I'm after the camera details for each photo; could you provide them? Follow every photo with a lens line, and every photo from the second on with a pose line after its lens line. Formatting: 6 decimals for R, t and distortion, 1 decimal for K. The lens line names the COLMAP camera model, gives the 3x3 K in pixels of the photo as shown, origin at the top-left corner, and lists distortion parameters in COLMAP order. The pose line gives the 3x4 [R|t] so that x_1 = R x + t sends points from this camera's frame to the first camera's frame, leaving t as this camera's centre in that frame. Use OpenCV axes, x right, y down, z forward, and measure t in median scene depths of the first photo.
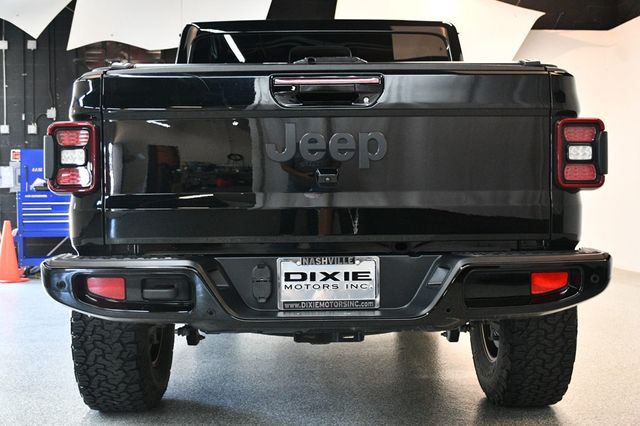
lens RADIAL K [[863.8, 0, 317.9], [0, 863.8, 216.8], [0, 0, 1]] dist [-0.090615, 0.000000]
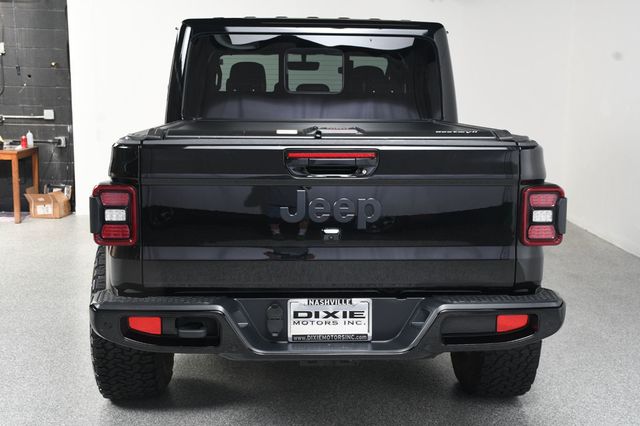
lens RADIAL K [[965.3, 0, 320.0], [0, 965.3, 211.5], [0, 0, 1]] dist [0.040841, 0.000000]
pose [[0.999275, 0.018554, 0.033245, -0.049108], [-0.022184, 0.993417, 0.112388, -0.226169], [-0.030941, -0.113044, 0.993108, -0.327542]]
